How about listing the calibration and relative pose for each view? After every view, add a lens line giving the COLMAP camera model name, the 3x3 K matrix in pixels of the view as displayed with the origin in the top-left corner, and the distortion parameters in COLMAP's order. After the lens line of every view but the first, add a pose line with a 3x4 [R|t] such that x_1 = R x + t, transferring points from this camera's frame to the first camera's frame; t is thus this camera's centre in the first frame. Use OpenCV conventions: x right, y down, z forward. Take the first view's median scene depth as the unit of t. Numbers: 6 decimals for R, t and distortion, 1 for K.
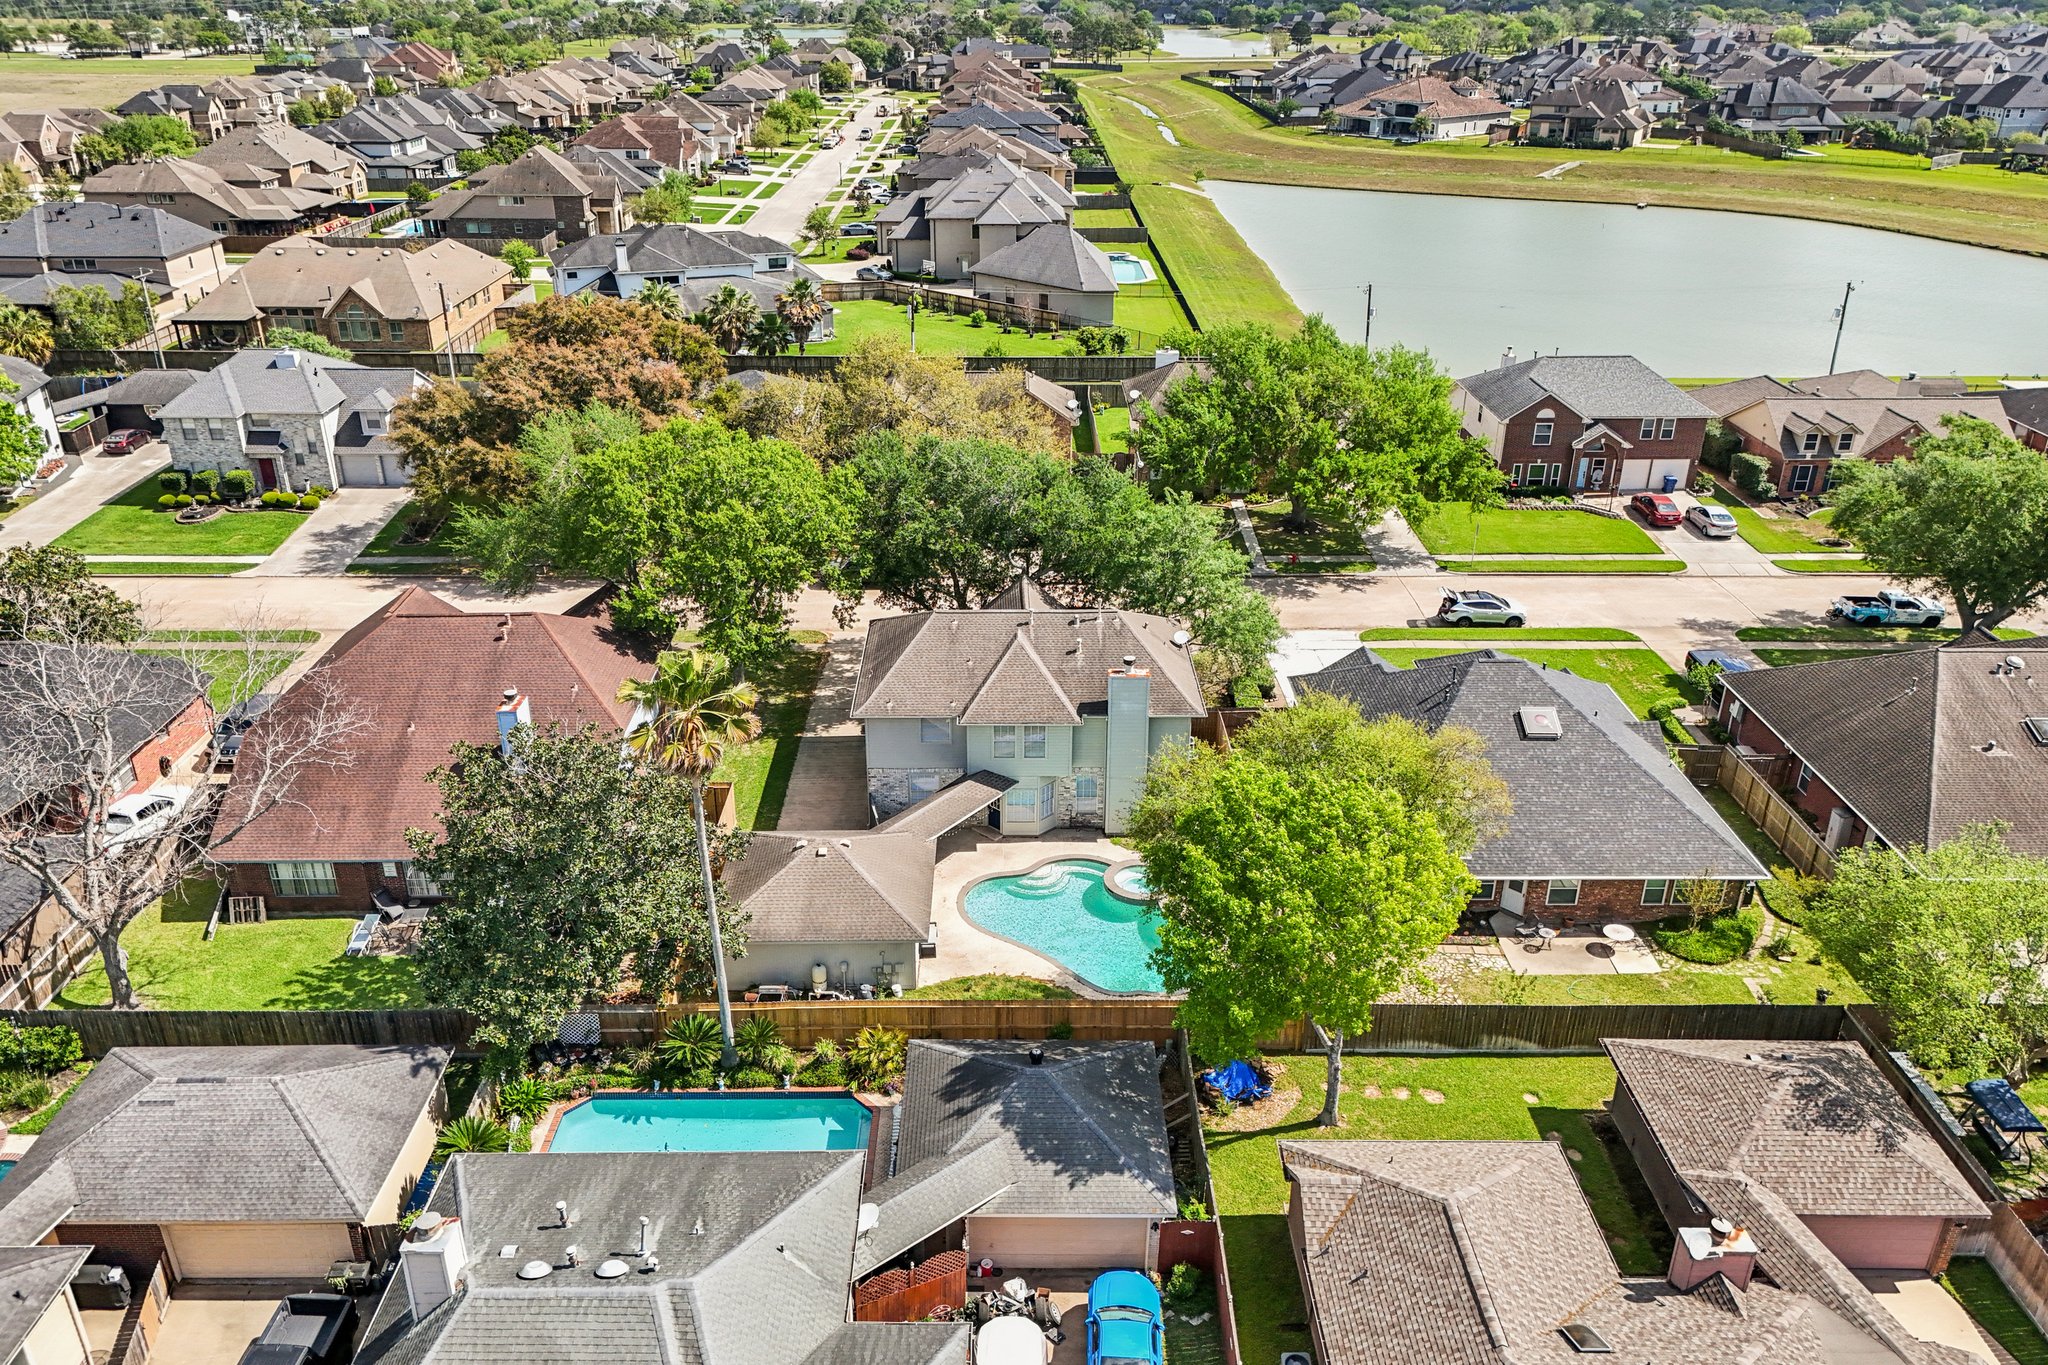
lens RADIAL K [[1531.0, 0, 1018.5], [0, 1531.0, 699.3], [0, 0, 1]] dist [0.063858, -0.064090]
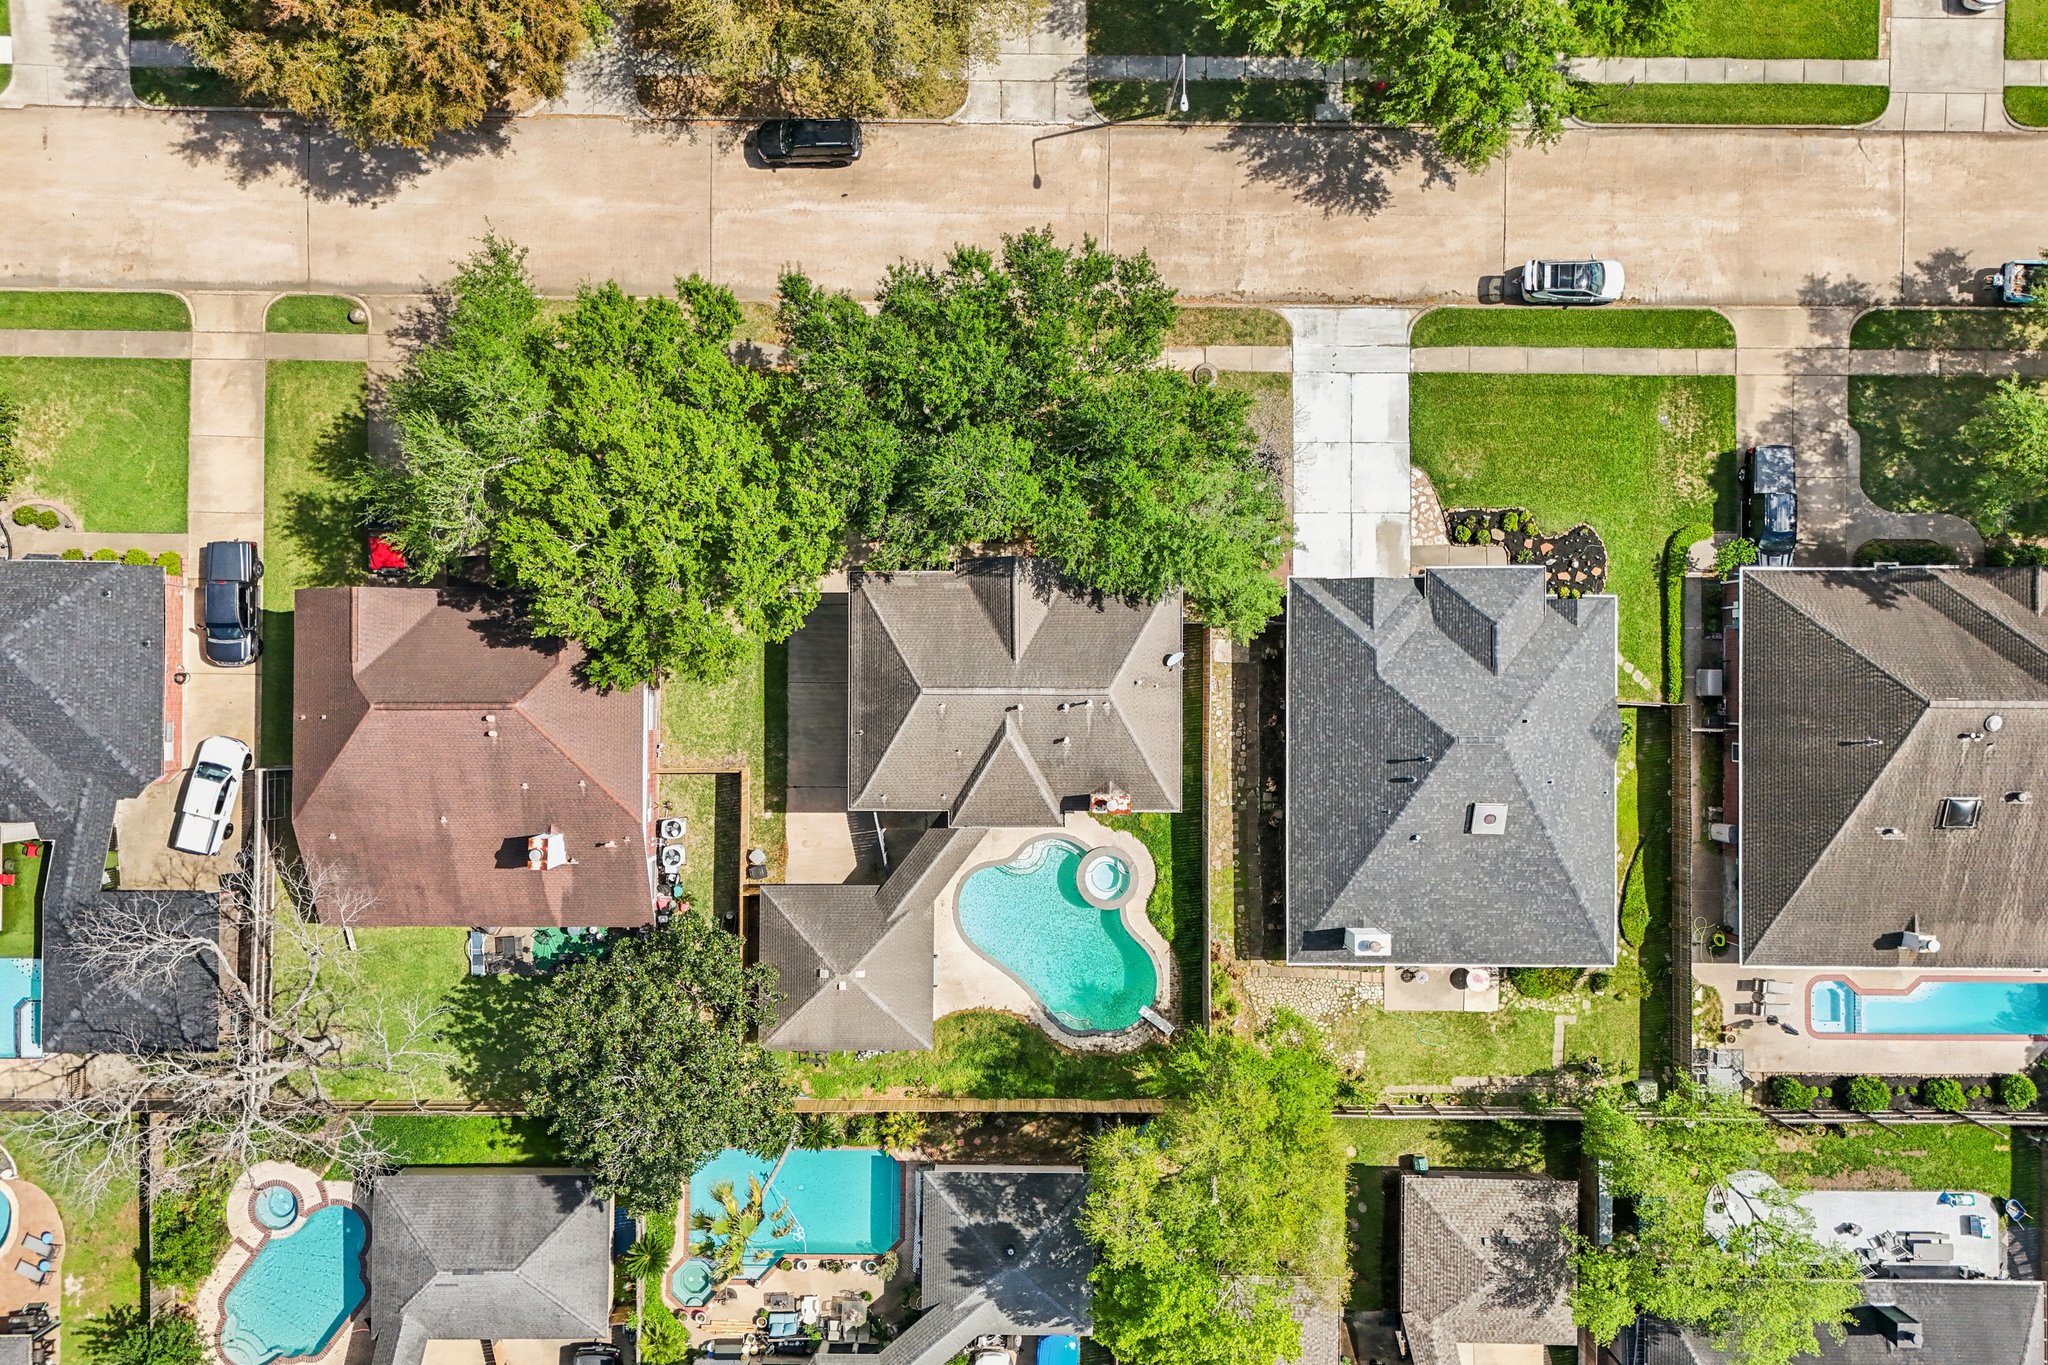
lens RADIAL K [[1531.0, 0, 1018.9], [0, 1531.0, 698.2], [0, 0, 1]] dist [0.063858, -0.064090]
pose [[0.999838, 0.013725, 0.011664, -0.003953], [-0.016445, 0.431497, 0.901964, -0.956872], [0.007346, -0.902010, 0.431653, 0.588248]]
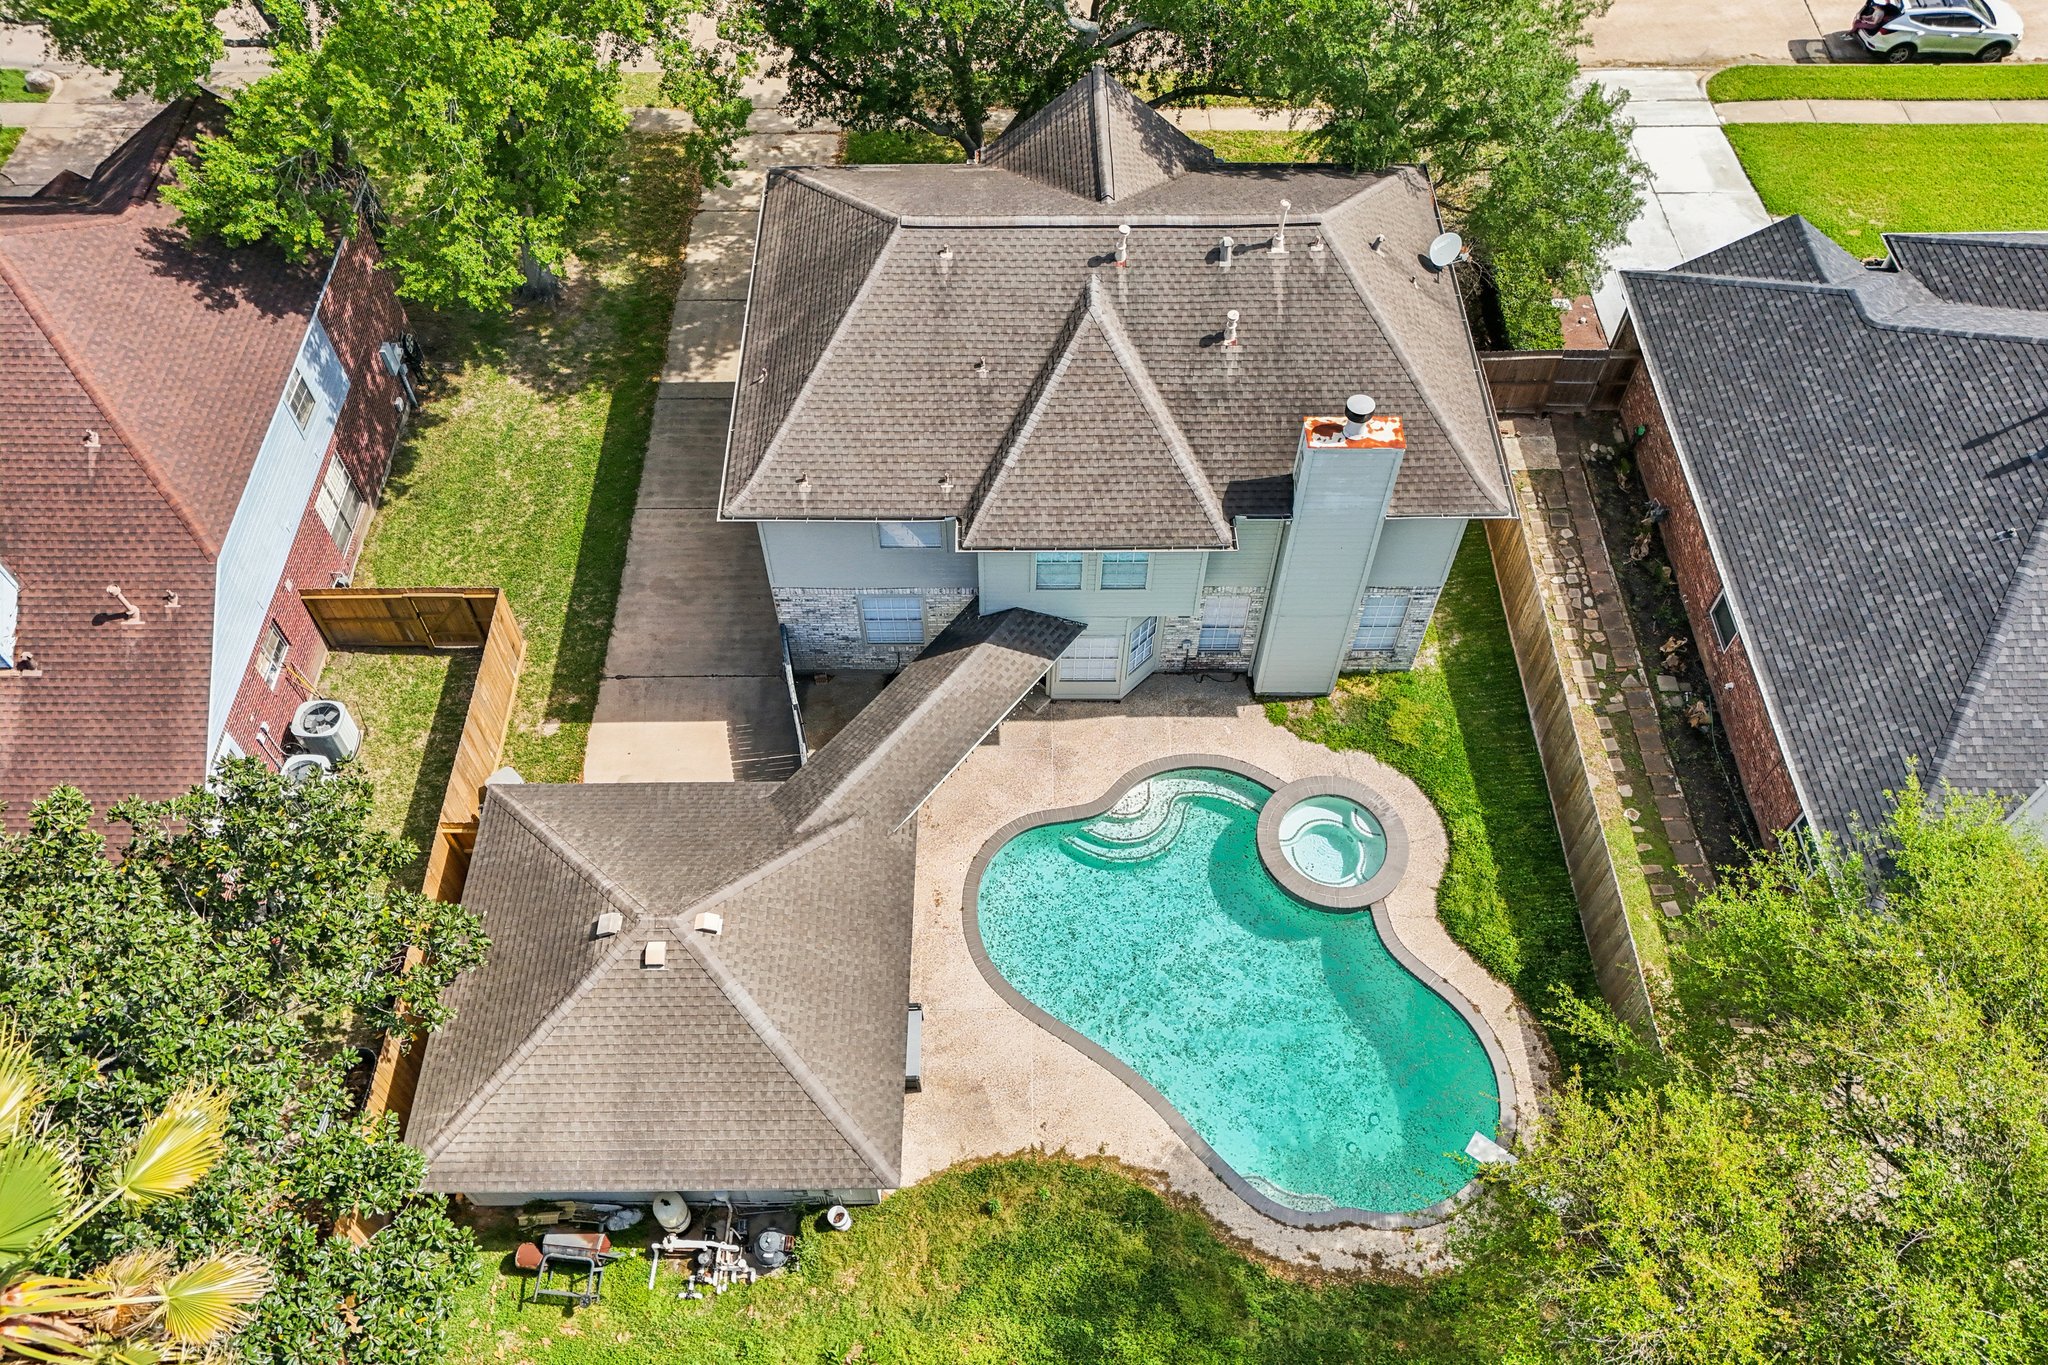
lens RADIAL K [[1531.0, 0, 1012.8], [0, 1531.0, 690.8], [0, 0, 1]] dist [0.063858, -0.064090]
pose [[0.999968, 0.004260, -0.006736, -0.019398], [-0.000494, 0.876680, 0.481074, -0.155336], [0.007954, -0.481056, 0.876654, 0.562155]]
